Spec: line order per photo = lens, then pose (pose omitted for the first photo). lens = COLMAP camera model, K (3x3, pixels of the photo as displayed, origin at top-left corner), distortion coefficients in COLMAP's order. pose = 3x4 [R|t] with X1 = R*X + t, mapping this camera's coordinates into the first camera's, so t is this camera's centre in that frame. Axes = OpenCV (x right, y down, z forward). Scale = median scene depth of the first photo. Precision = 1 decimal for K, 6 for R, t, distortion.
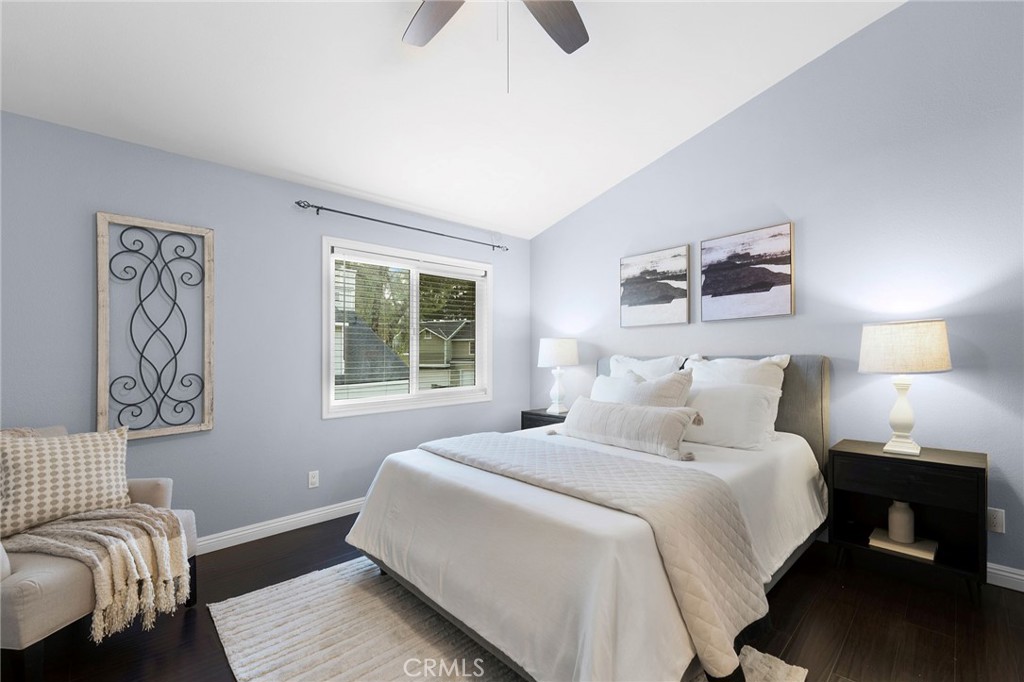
lens RADIAL K [[416.2, 0, 511.0], [0, 416.2, 350.3], [0, 0, 1]] dist [-0.045280, 0.024815]
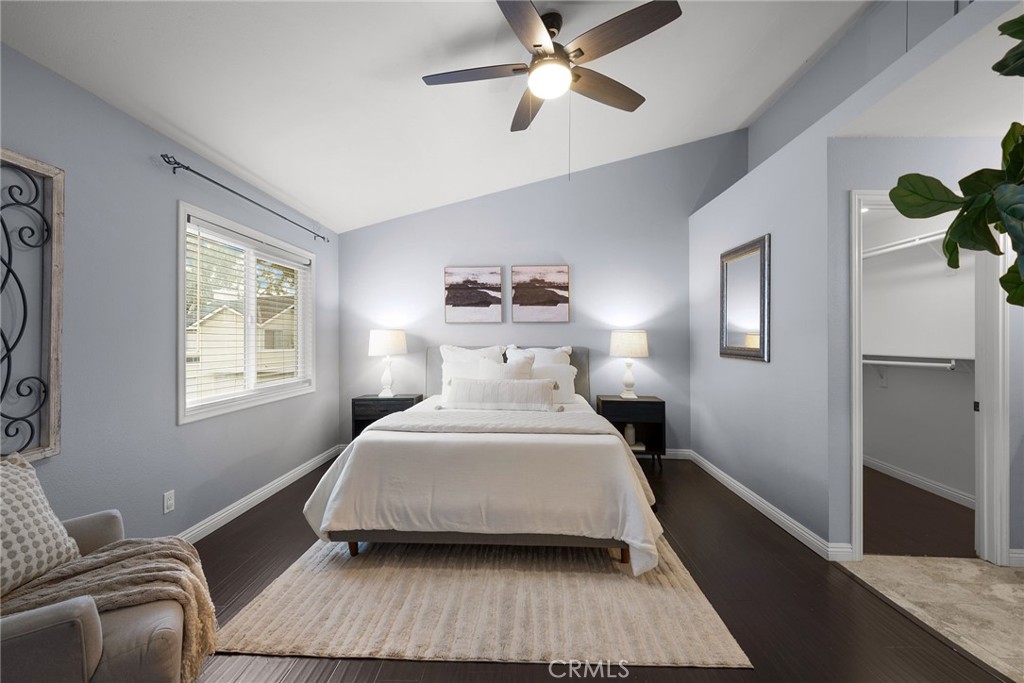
lens RADIAL K [[433.6, 0, 502.6], [0, 433.6, 342.6], [0, 0, 1]] dist [0.007190, -0.000177]
pose [[0.717072, 0.002426, 0.696995, -0.637491], [-0.013556, 0.999853, 0.010467, -0.015274], [-0.696868, -0.016954, 0.716999, -0.061716]]
